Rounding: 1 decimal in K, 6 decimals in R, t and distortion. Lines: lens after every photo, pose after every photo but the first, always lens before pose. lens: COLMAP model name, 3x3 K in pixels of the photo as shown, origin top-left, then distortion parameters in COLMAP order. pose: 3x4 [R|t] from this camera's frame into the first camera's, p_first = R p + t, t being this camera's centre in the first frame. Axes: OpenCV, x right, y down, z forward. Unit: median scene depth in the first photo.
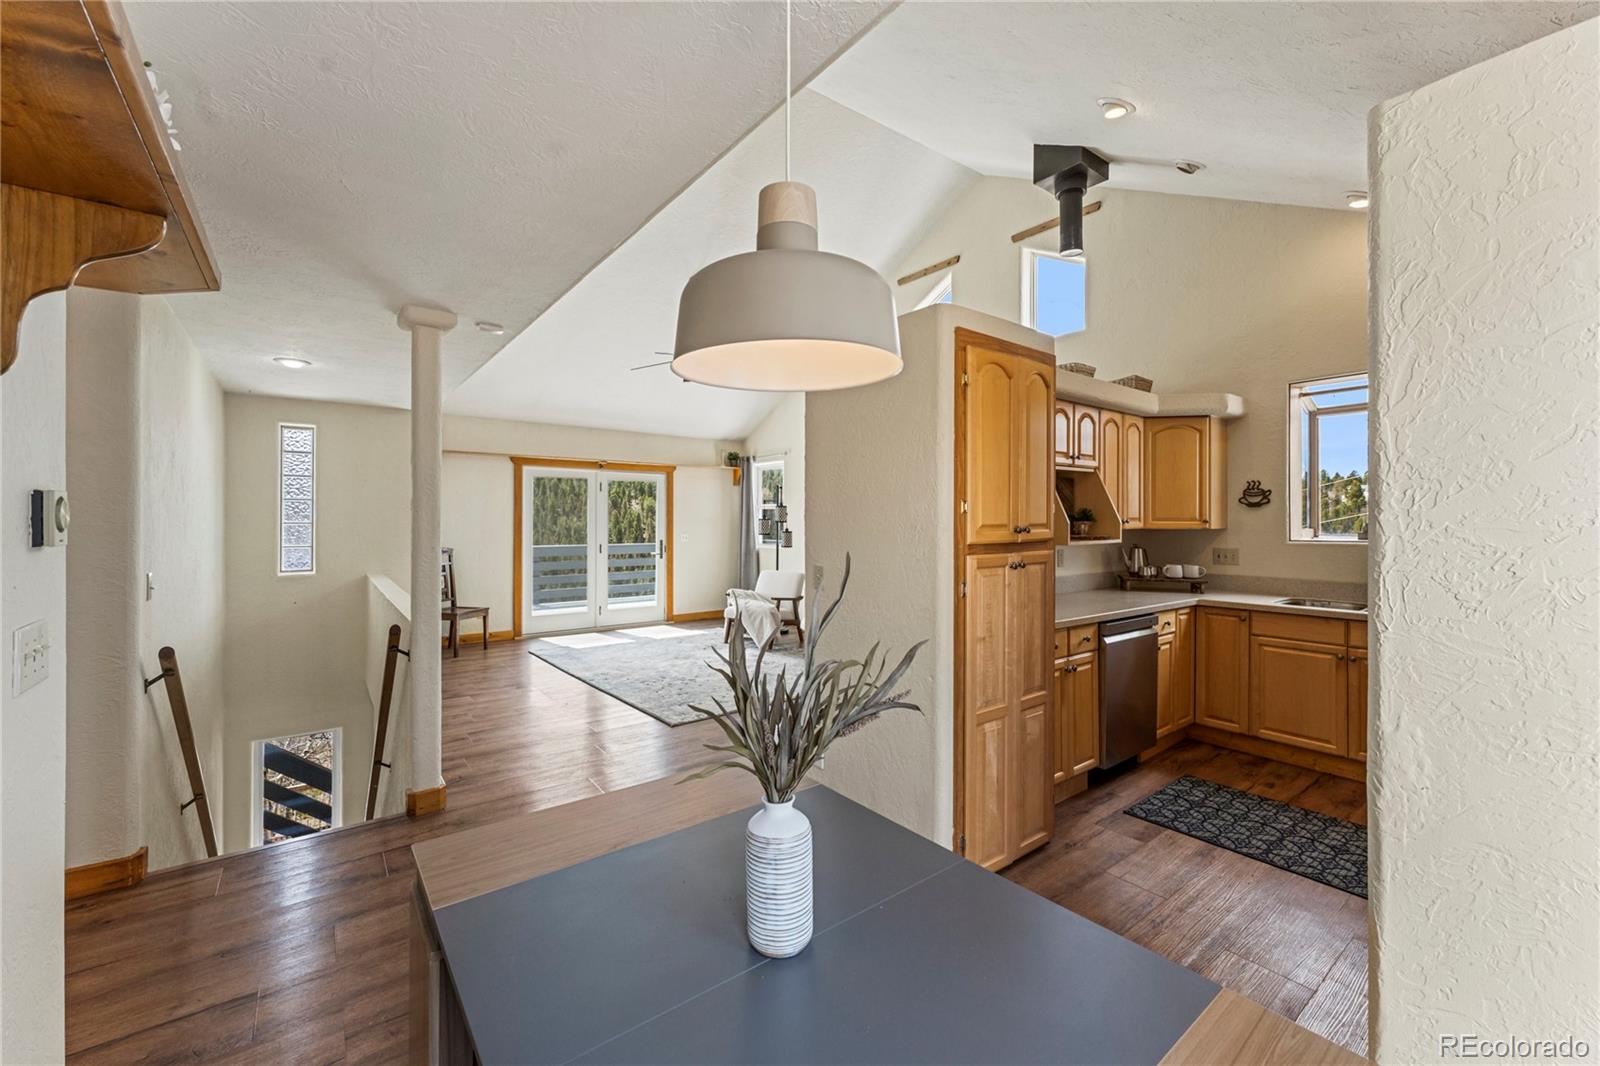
lens RADIAL K [[635.3, 0, 804.7], [0, 635.3, 522.8], [0, 0, 1]] dist [0.001401, -0.000063]
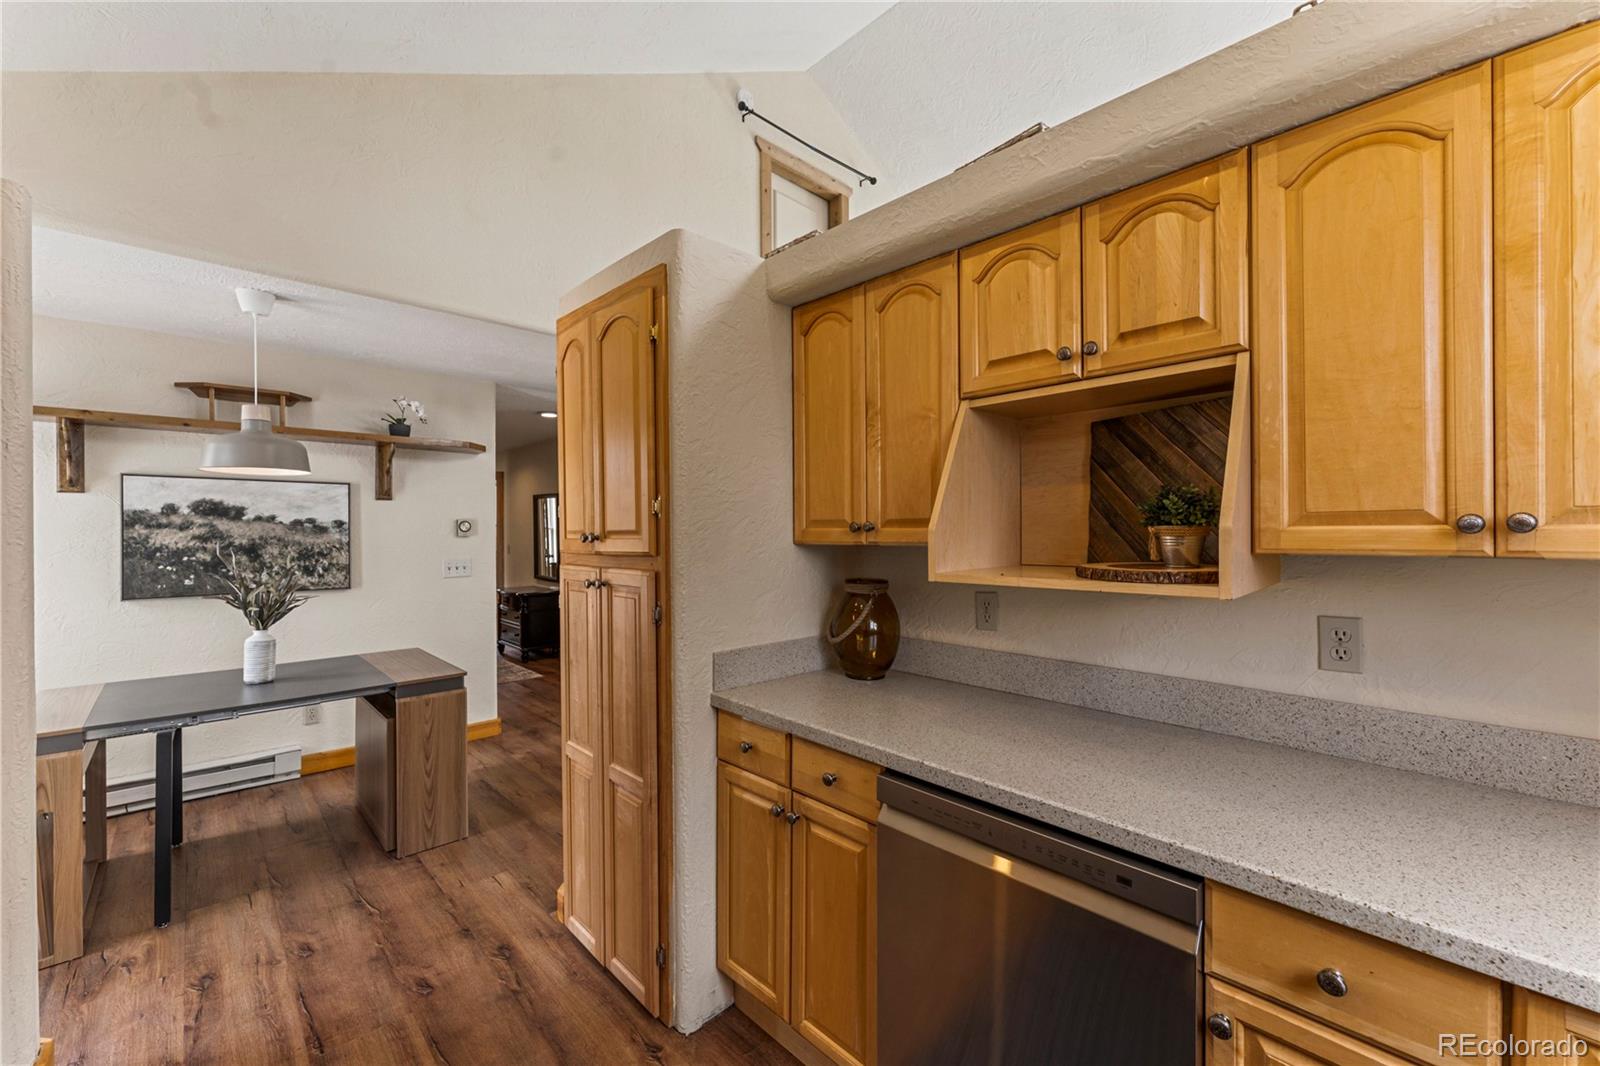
lens RADIAL K [[635.3, 0, 797.8], [0, 635.3, 532.0], [0, 0, 1]] dist [0.001401, -0.000063]
pose [[0.115146, 0.004939, -0.993336, 0.778220], [-0.002066, 0.999987, 0.004732, -0.000514], [0.993346, 0.001508, 0.115155, 0.793292]]
